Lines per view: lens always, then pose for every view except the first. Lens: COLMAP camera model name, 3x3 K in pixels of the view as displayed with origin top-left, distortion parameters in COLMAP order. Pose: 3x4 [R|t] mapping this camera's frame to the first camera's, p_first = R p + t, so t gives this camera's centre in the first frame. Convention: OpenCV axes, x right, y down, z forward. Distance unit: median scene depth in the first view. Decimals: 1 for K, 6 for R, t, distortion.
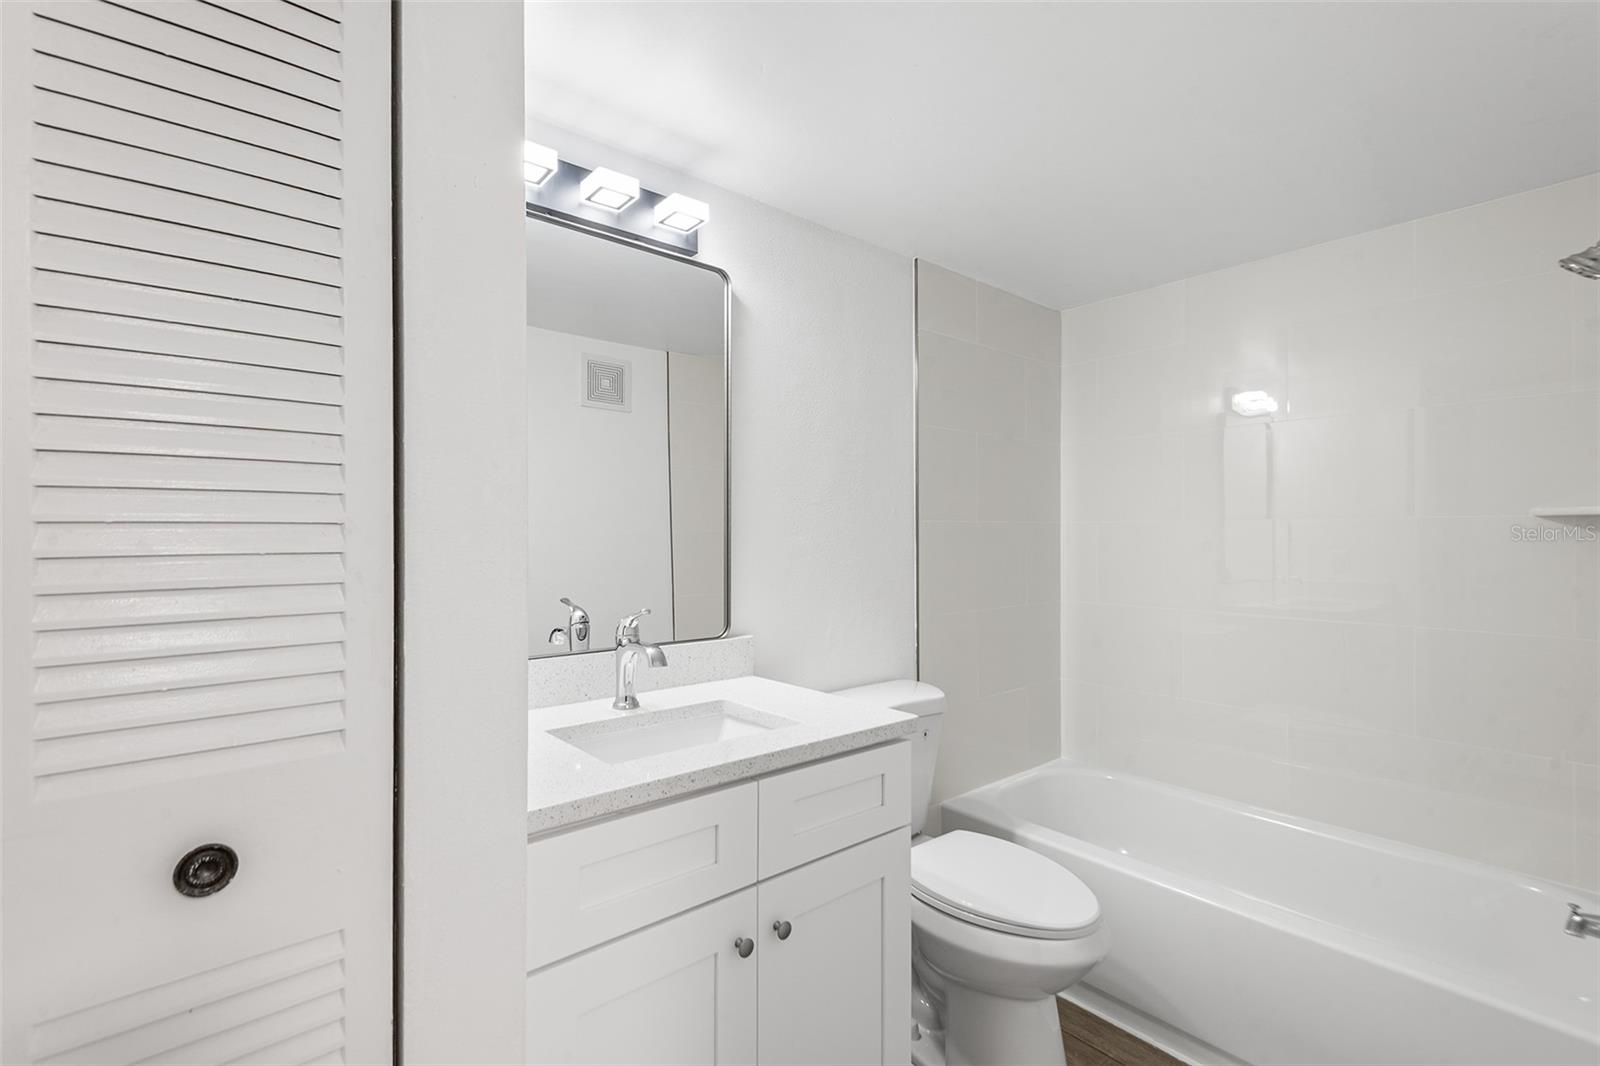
lens RADIAL K [[728.2, 0, 792.9], [0, 728.2, 532.2], [0, 0, 1]] dist [0.004148, -0.003648]
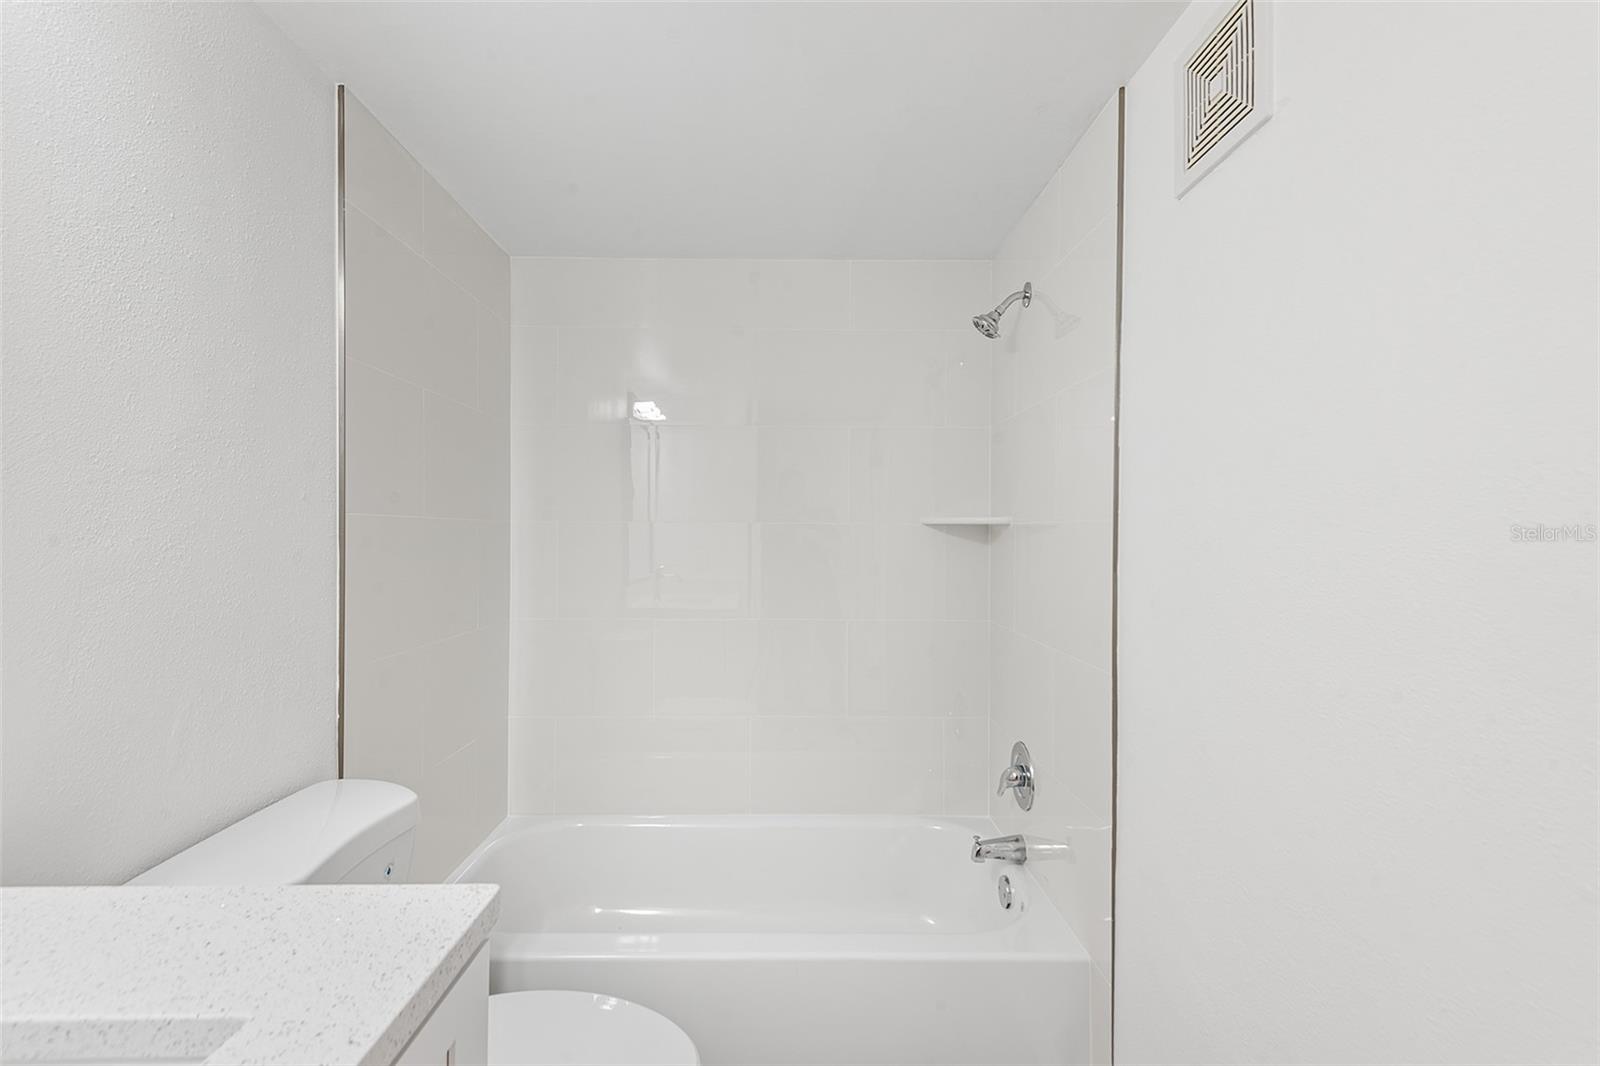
lens RADIAL K [[728.2, 0, 813.1], [0, 728.2, 539.3], [0, 0, 1]] dist [0.004148, -0.003648]
pose [[0.627097, 0.001506, 0.778940, -0.052607], [-0.004710, 0.999987, 0.001858, 0.001782], [-0.778927, -0.004834, 0.627096, 0.291377]]
